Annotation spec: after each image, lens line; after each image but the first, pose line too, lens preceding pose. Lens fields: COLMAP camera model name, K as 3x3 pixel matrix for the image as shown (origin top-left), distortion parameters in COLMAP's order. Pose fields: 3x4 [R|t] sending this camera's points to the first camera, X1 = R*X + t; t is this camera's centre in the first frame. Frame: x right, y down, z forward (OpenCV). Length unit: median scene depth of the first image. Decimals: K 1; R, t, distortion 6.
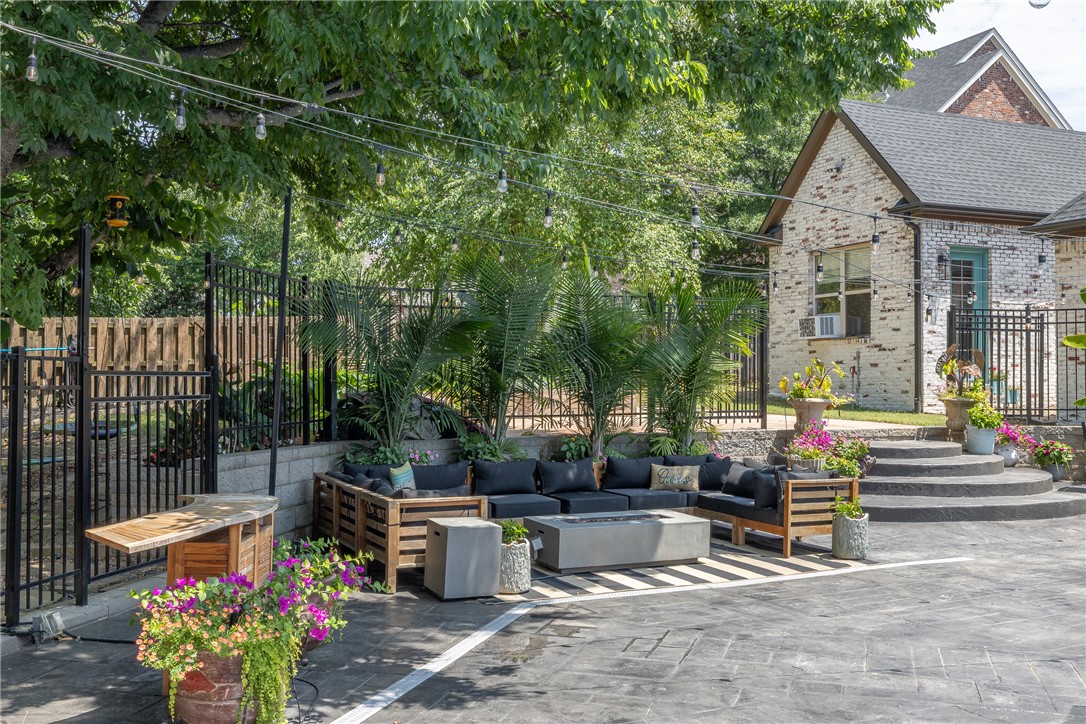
lens RADIAL K [[1088.1, 0, 542.9], [0, 1088.1, 364.6], [0, 0, 1]] dist [-0.003690, 0.000000]
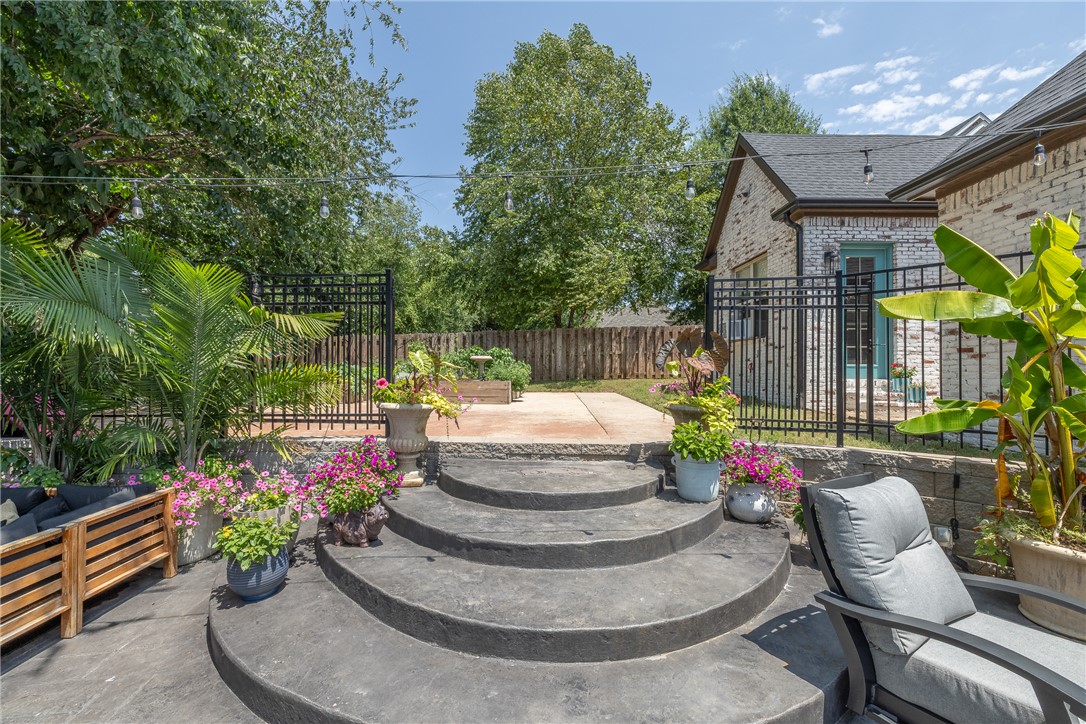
lens RADIAL K [[456.8, 0, 543.0], [0, 456.8, 360.9], [0, 0, 1]] dist [-0.002438, -0.000483]
pose [[0.908591, -0.003550, -0.417673, 0.299896], [-0.000055, 0.999963, -0.008618, 0.004017], [0.417688, 0.007853, 0.908557, 0.502074]]
